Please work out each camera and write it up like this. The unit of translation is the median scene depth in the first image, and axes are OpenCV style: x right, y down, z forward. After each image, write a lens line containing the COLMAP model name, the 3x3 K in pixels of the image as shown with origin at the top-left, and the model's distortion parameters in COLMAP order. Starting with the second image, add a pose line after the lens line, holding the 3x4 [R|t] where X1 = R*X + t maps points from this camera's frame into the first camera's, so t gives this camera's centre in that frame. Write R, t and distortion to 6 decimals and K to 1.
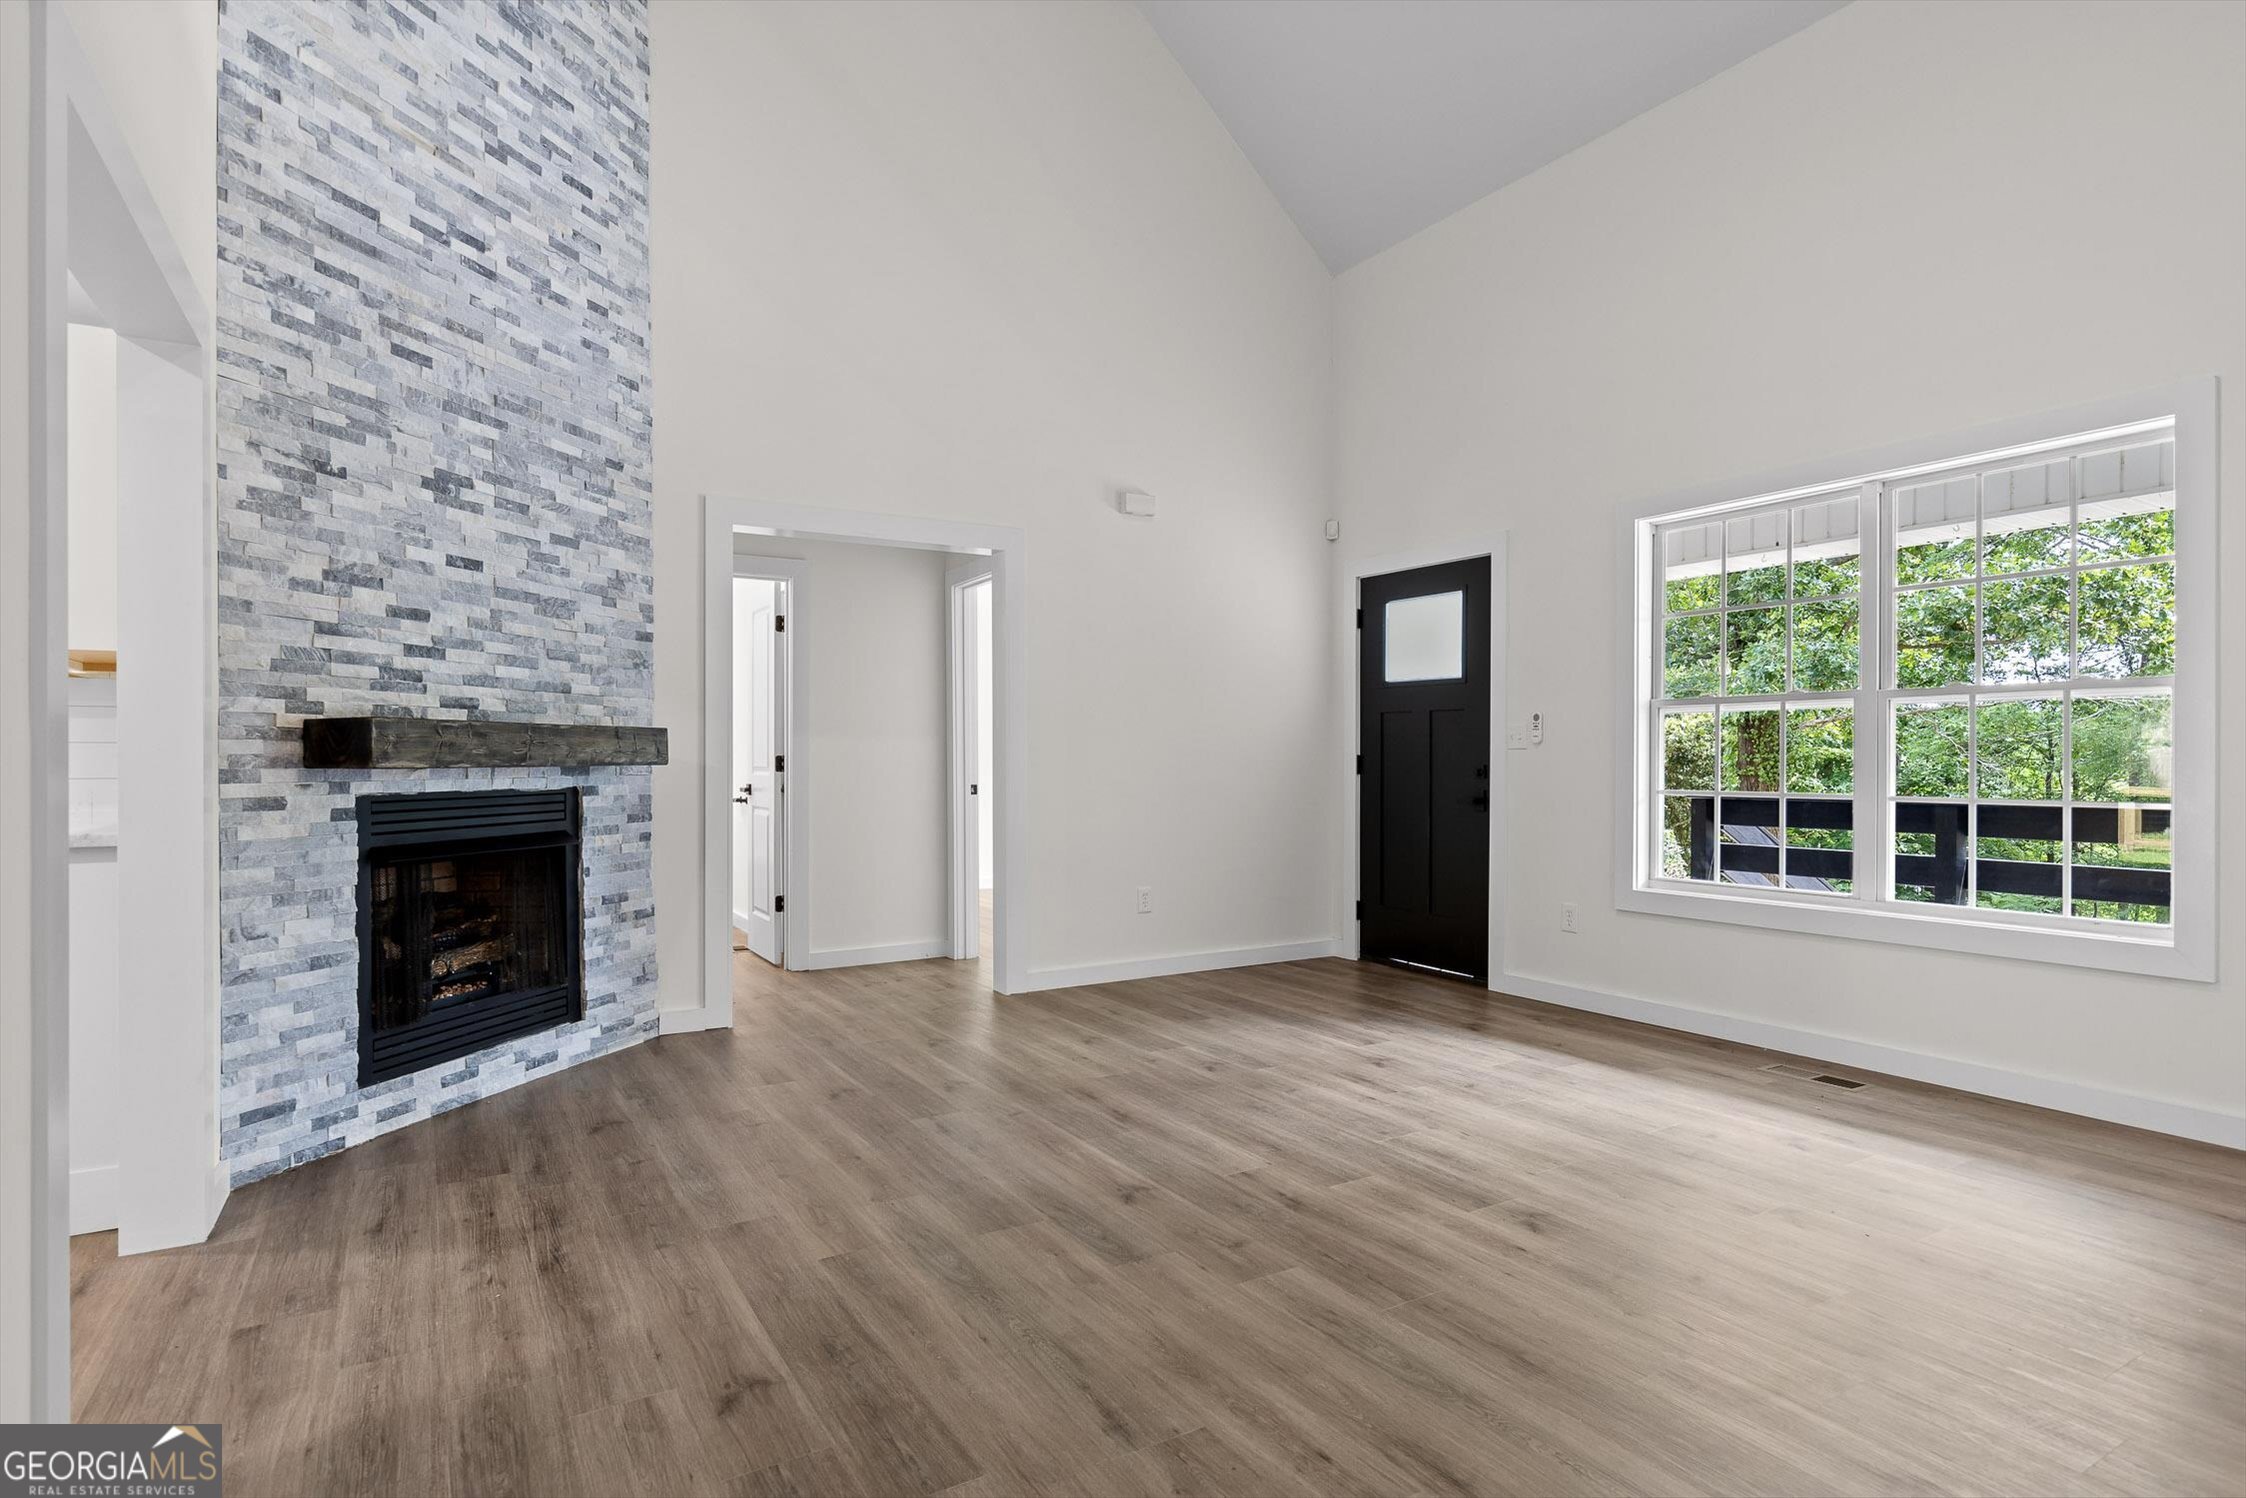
lens RADIAL K [[1176.5, 0, 1118.4], [0, 1176.5, 763.6], [0, 0, 1]] dist [-0.002317, 0.000572]
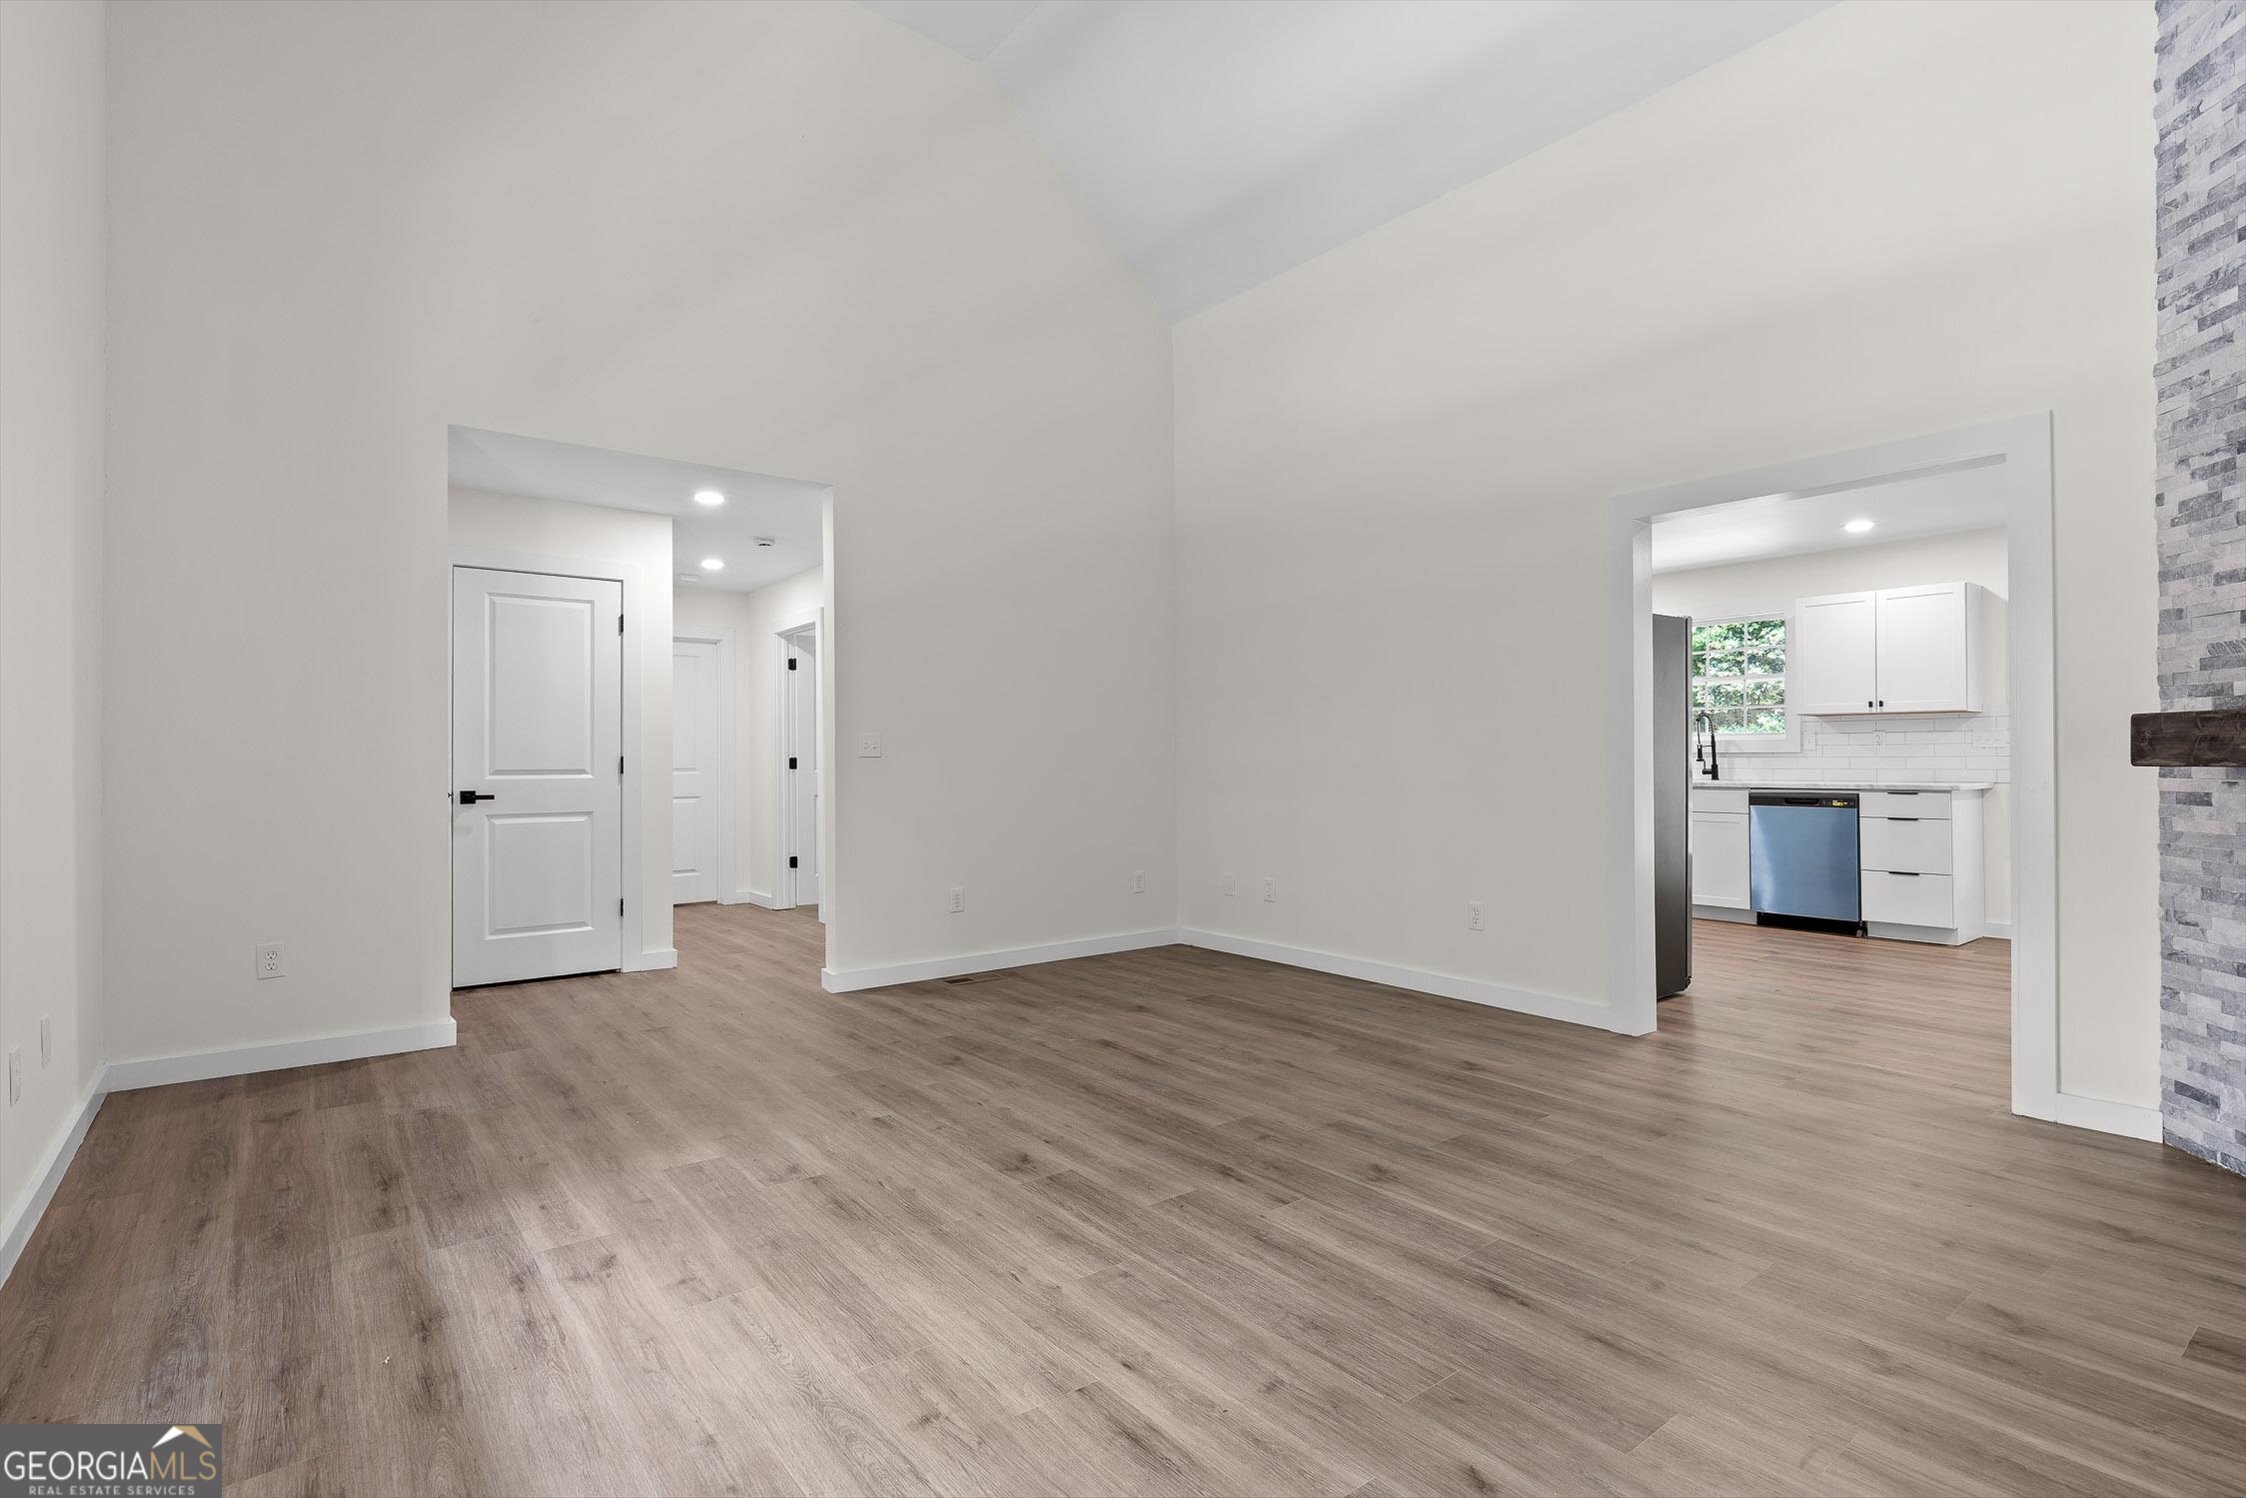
lens RADIAL K [[1081.6, 0, 1129.5], [0, 1081.6, 750.8], [0, 0, 1]] dist [0.001845, -0.001197]
pose [[-0.991195, 0.005265, -0.132306, 0.311737], [0.005706, 0.999979, -0.002952, -0.009923], [0.132288, -0.003681, -0.991204, 1.676411]]
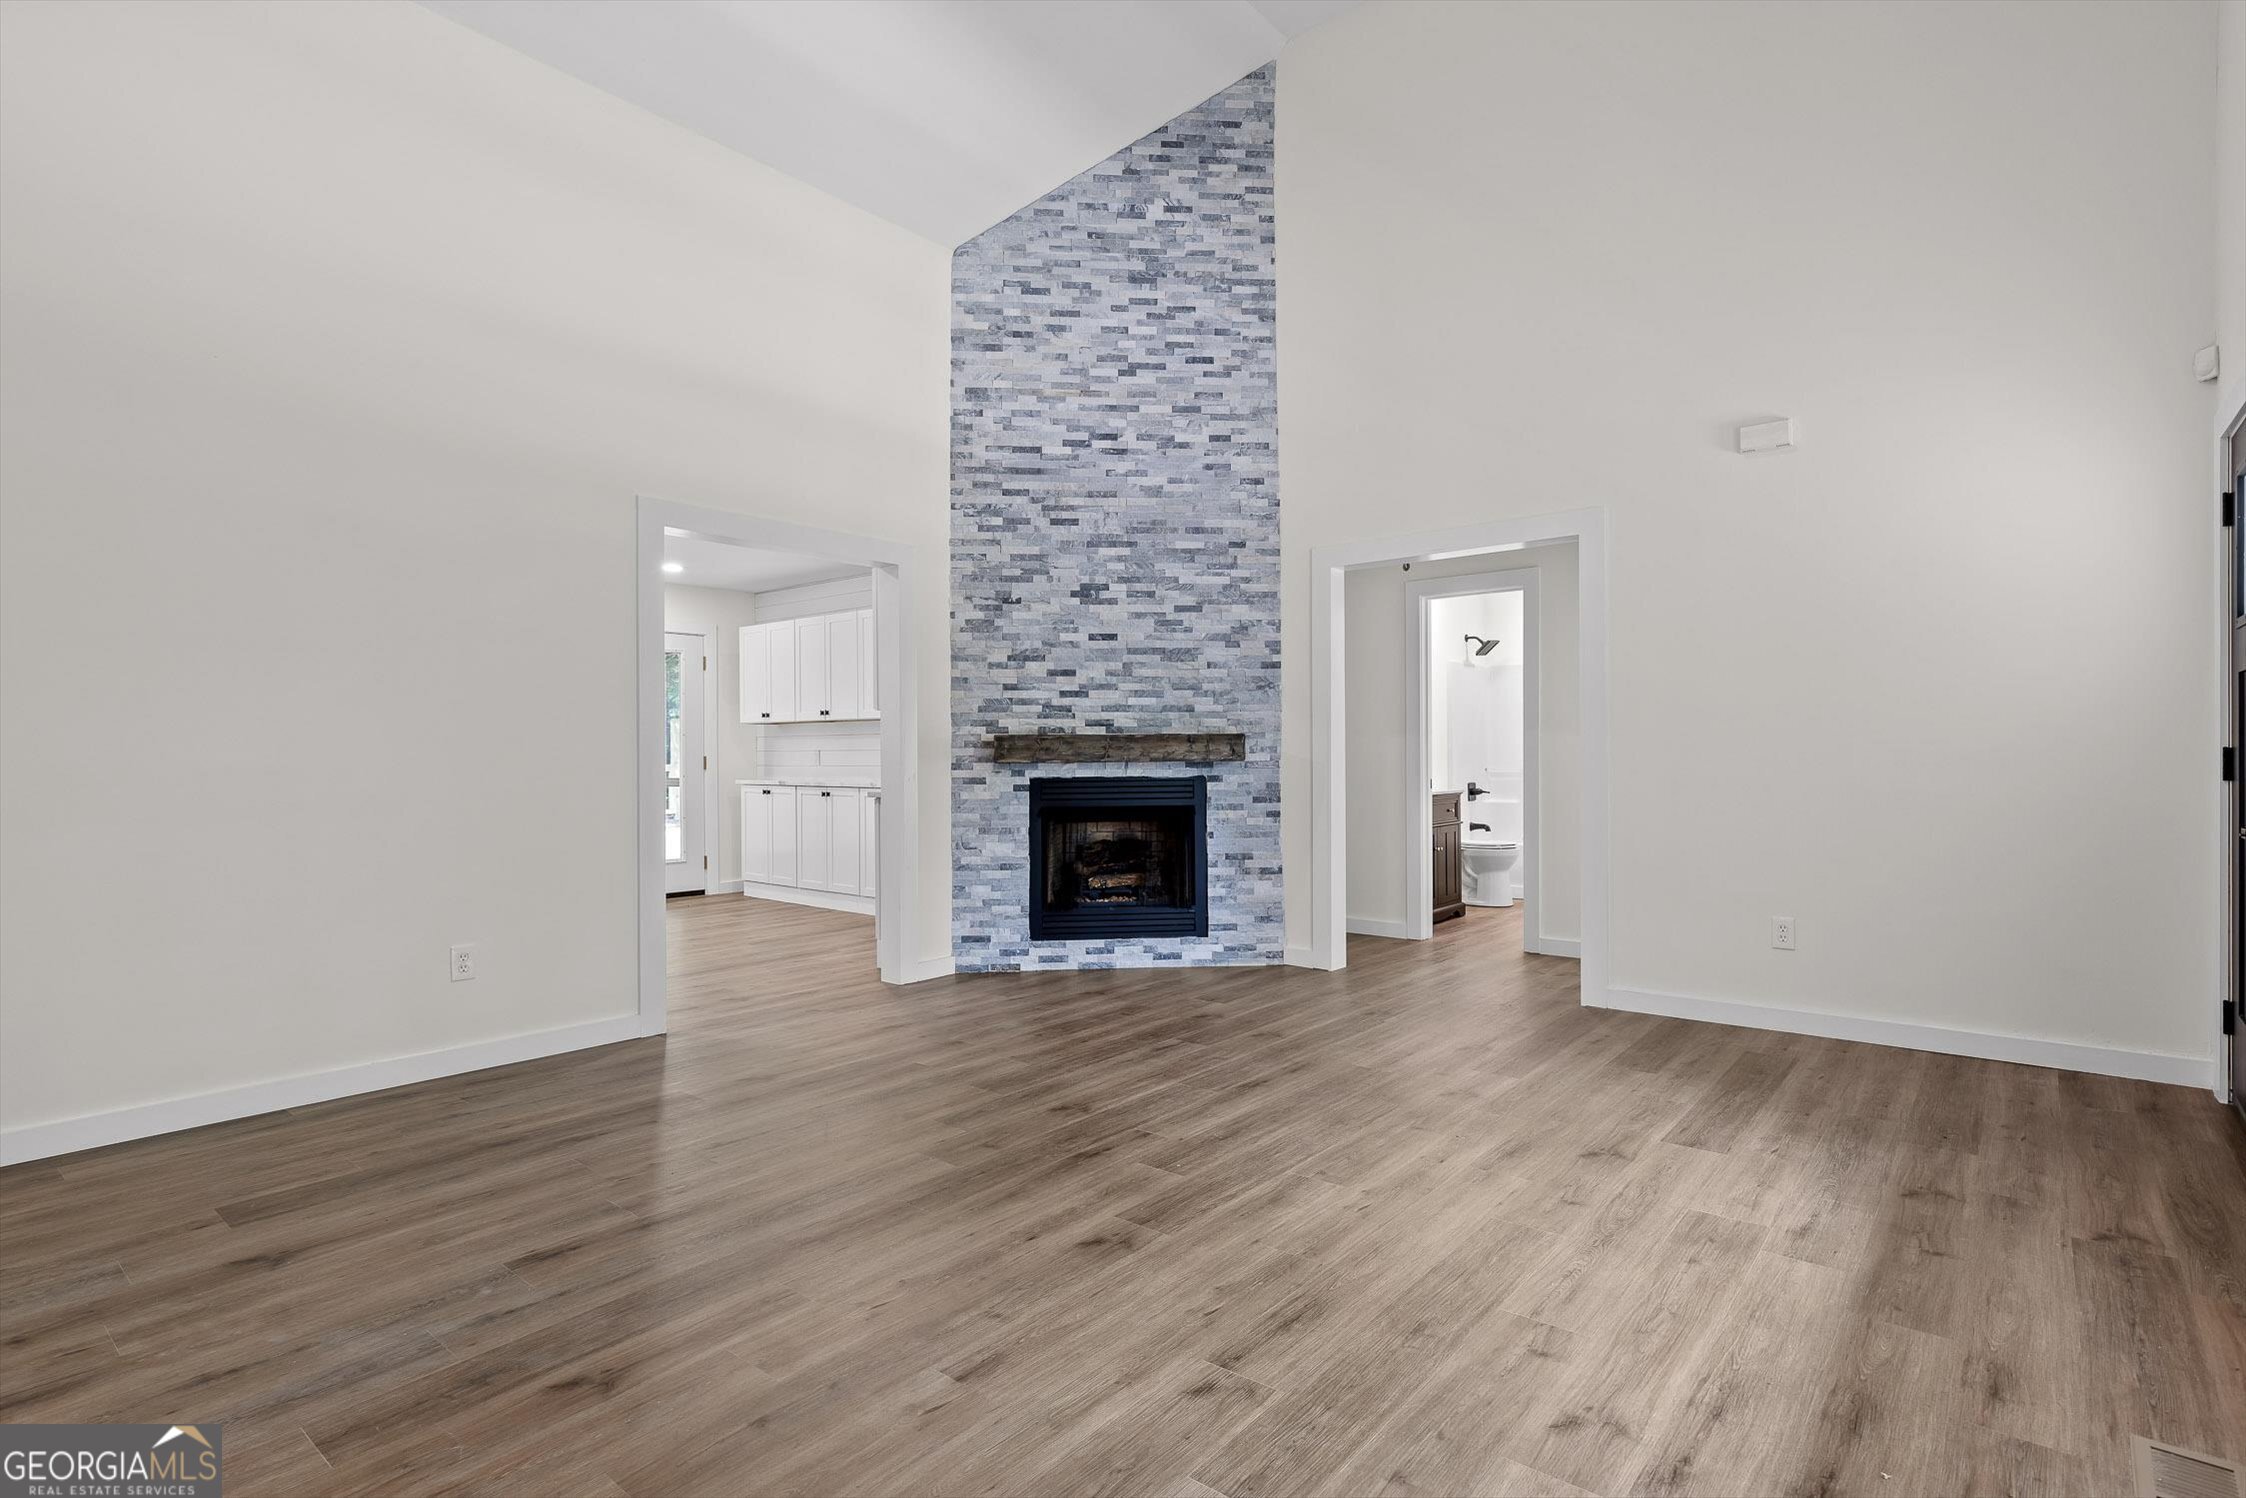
lens RADIAL K [[1081.6, 0, 1125.5], [0, 1081.6, 765.1], [0, 0, 1]] dist [0.001845, -0.001197]
pose [[0.332631, 0.007975, -0.943023, 0.961301], [0.001665, 0.999958, 0.009044, -0.006988], [0.943055, -0.004578, 0.332604, 0.585437]]
